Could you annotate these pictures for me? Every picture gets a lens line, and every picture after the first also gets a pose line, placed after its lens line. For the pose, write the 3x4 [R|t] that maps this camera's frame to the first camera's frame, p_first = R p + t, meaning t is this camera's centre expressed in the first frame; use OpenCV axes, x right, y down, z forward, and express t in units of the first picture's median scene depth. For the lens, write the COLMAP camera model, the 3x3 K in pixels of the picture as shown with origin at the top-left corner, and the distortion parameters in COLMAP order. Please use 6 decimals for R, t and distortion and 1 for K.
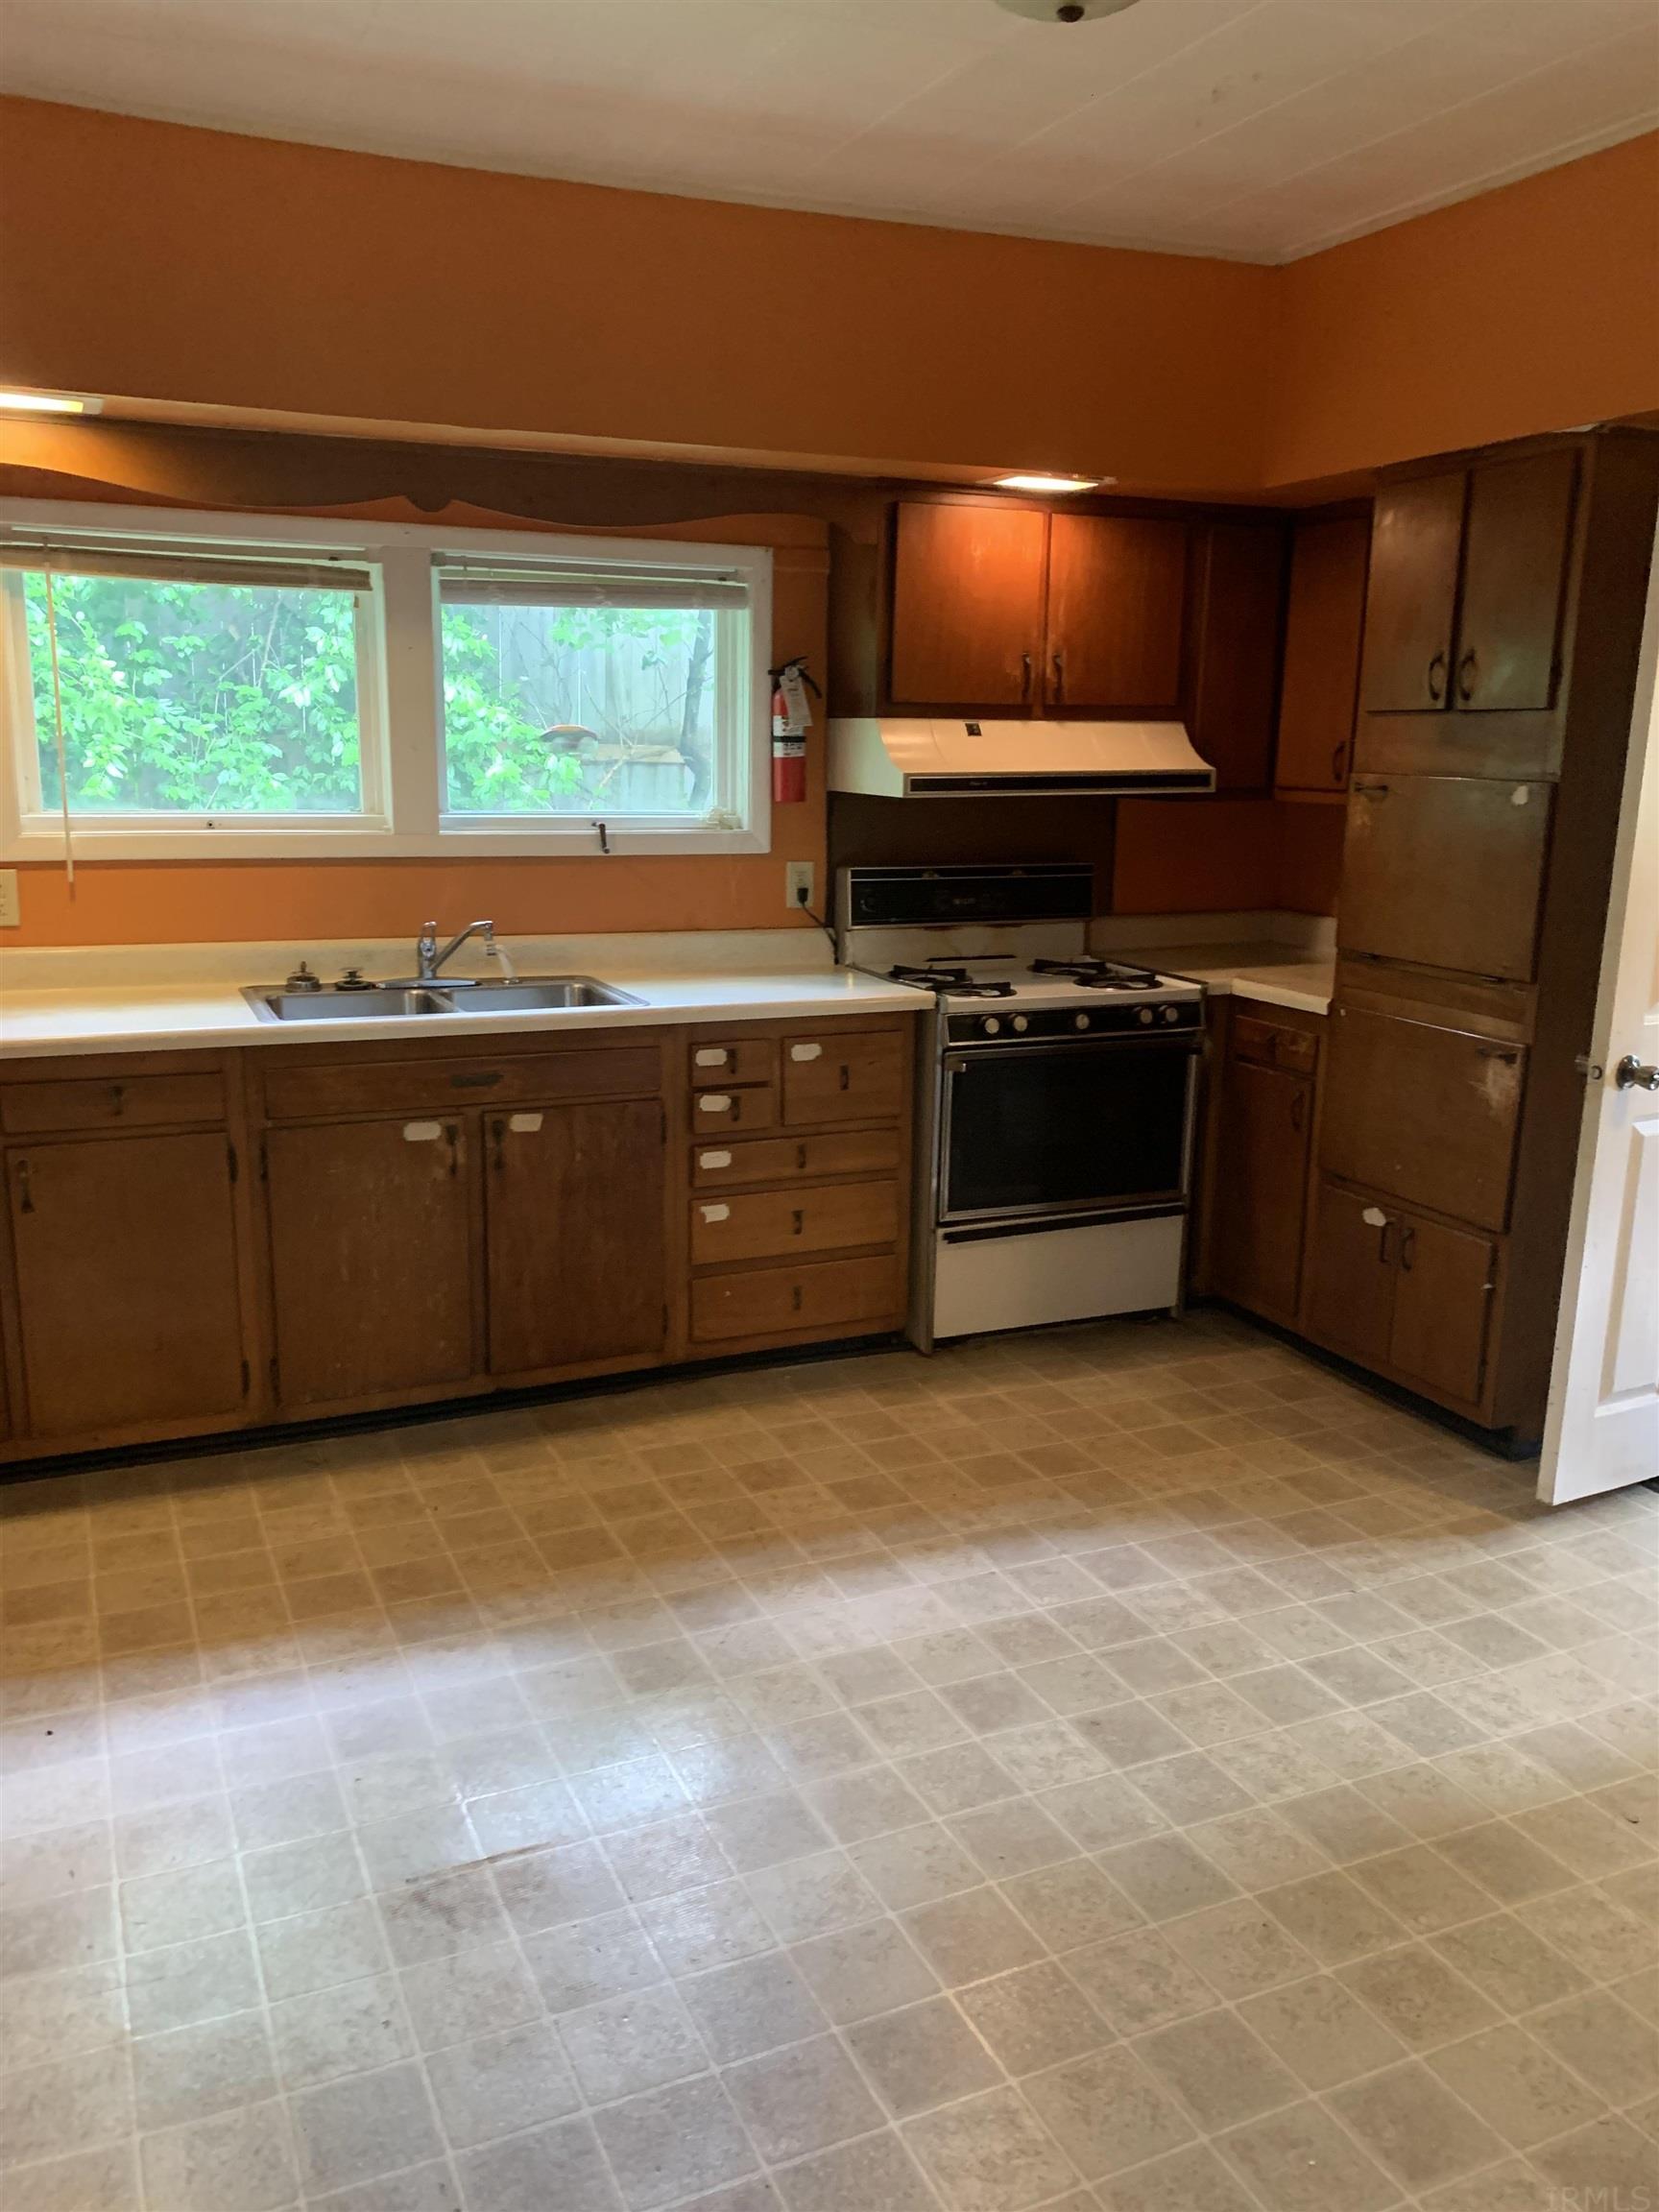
lens RADIAL K [[1690.5, 0, 826.2], [0, 1690.5, 1077.9], [0, 0, 1]] dist [0.035150, -0.047117]
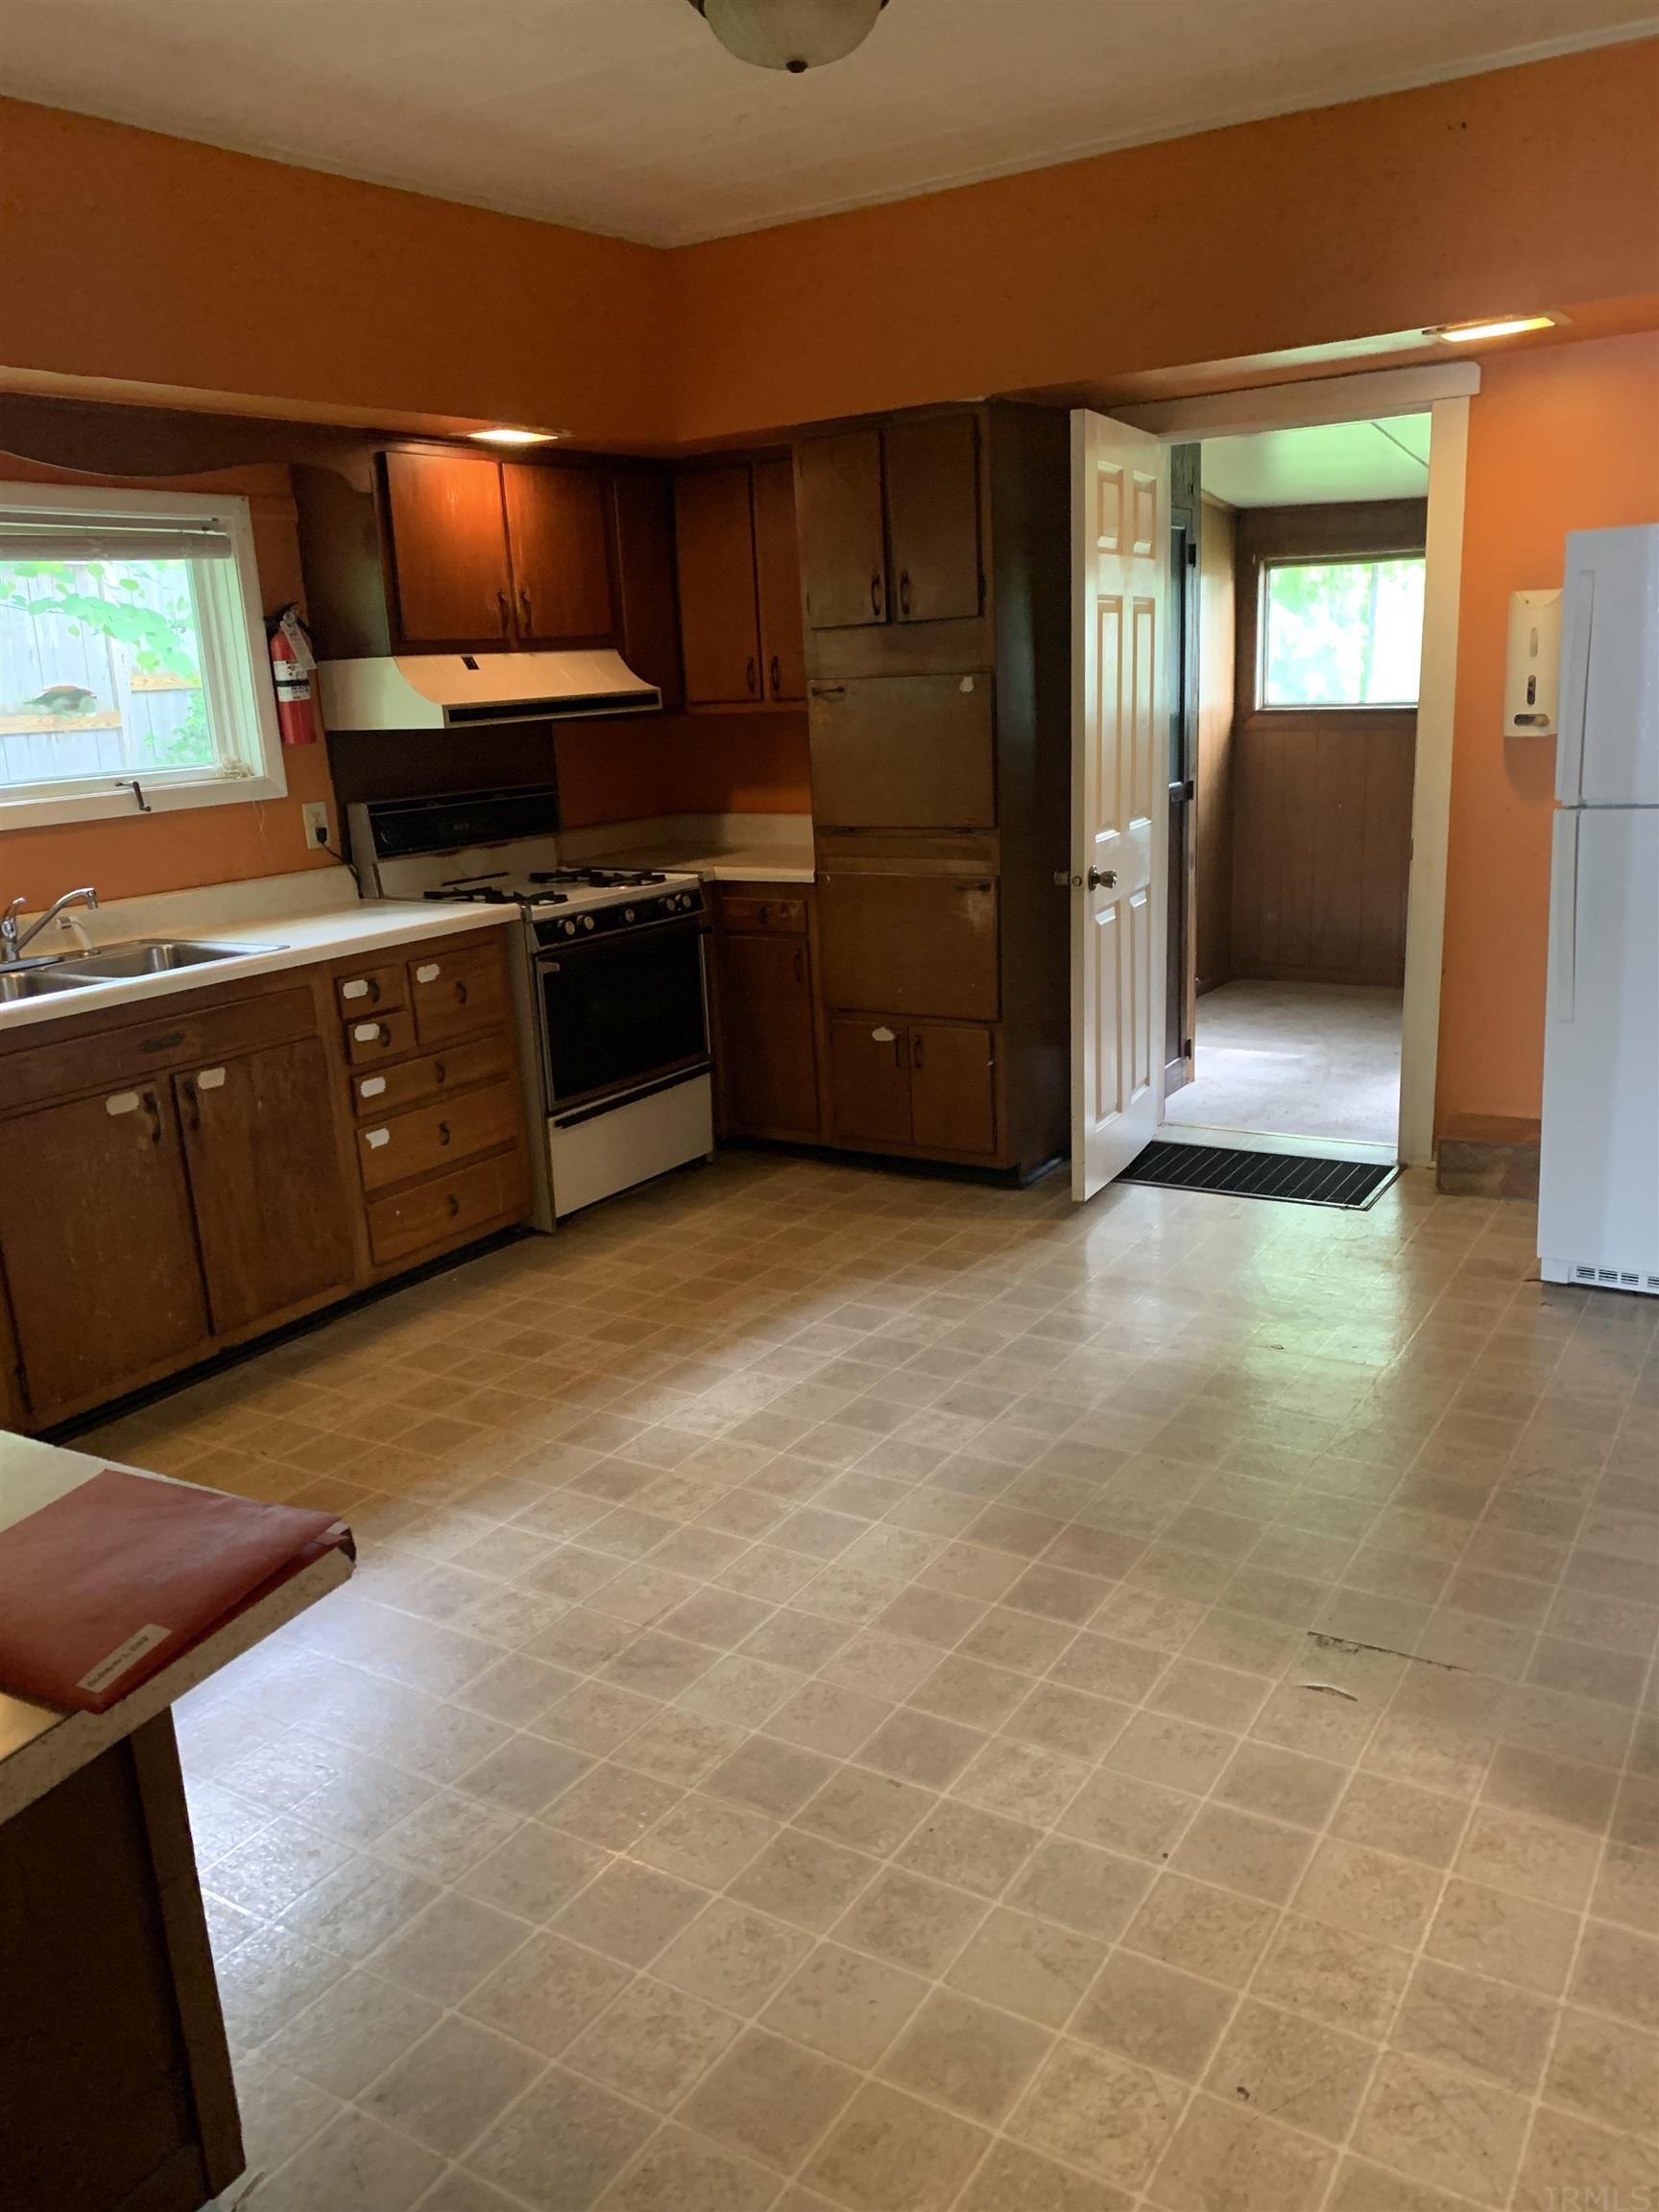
lens RADIAL K [[1666.0, 0, 860.1], [0, 1666.0, 1122.6], [0, 0, 1]] dist [0.098632, -0.315300]
pose [[0.823827, -0.201512, 0.529812, -0.363710], [0.172472, 0.979471, 0.104355, 0.013572], [-0.539965, 0.005407, 0.841670, -0.036394]]
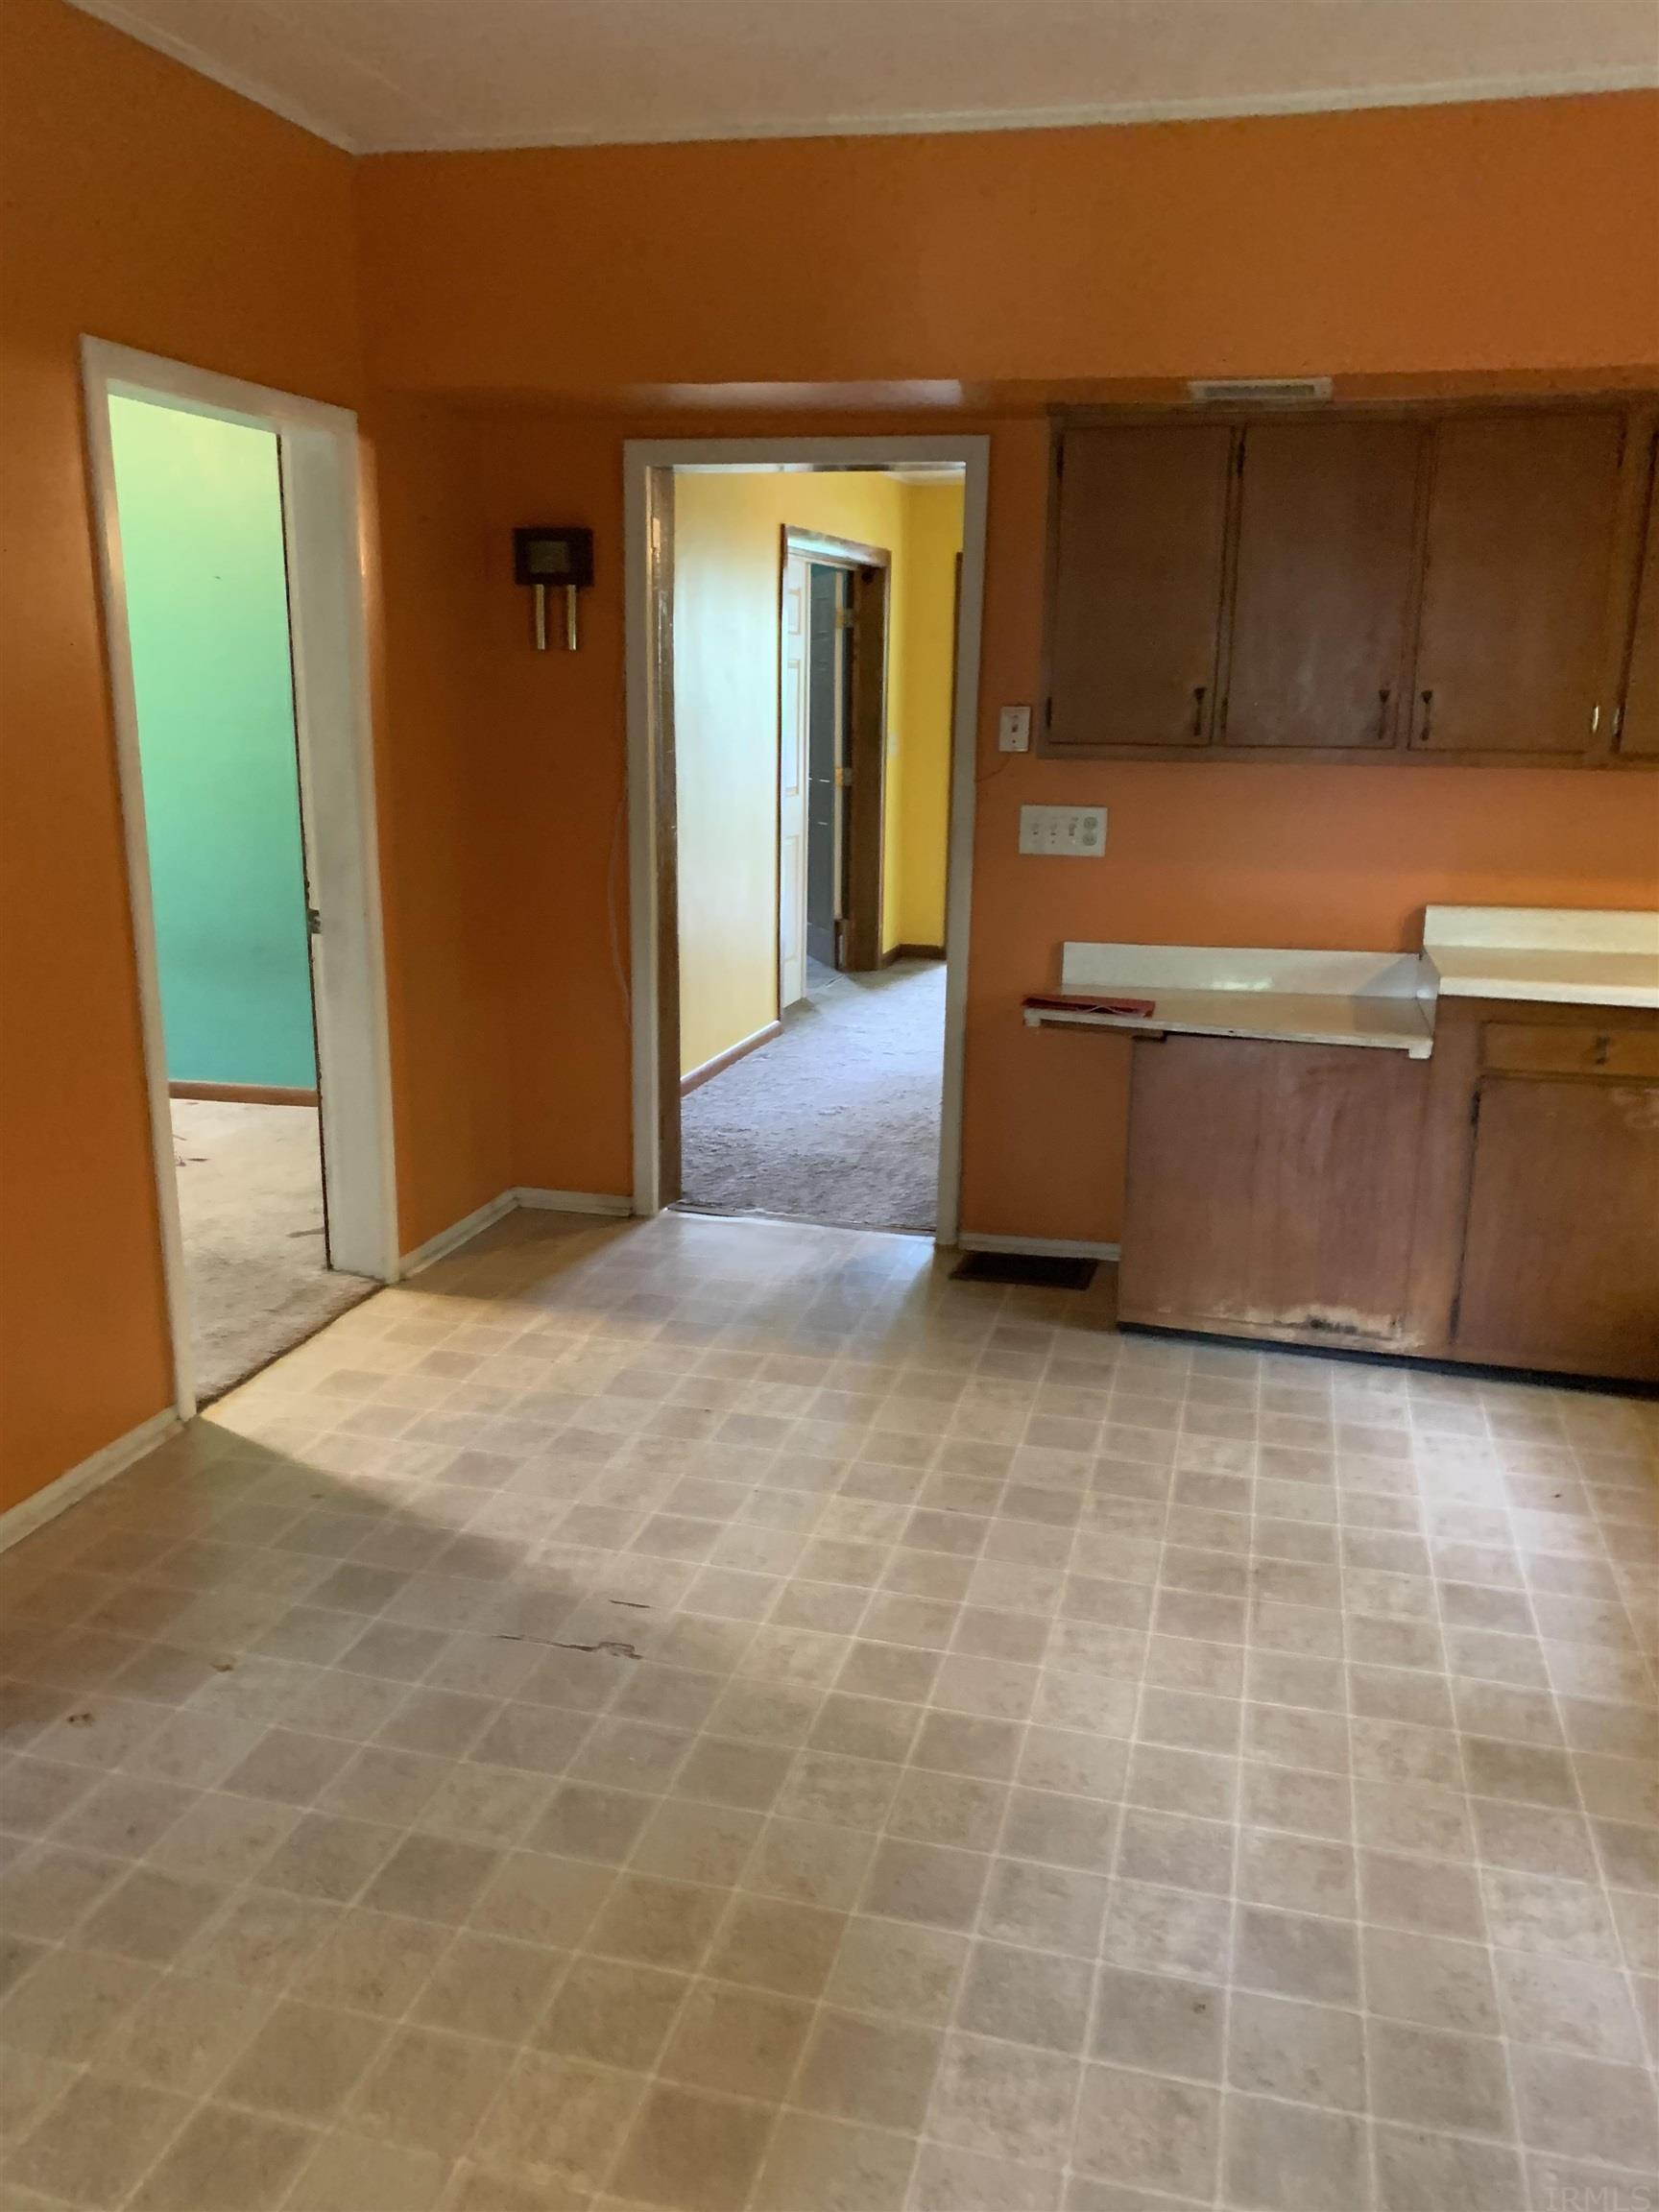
lens RADIAL K [[1682.5, 0, 852.1], [0, 1682.5, 1064.0], [0, 0, 1]] dist [-0.008026, -0.012529]
pose [[-0.626544, 0.146800, -0.765436, 0.506927], [-0.175975, 0.930095, 0.322423, -0.145288], [0.759260, 0.336710, -0.556912, 0.773924]]
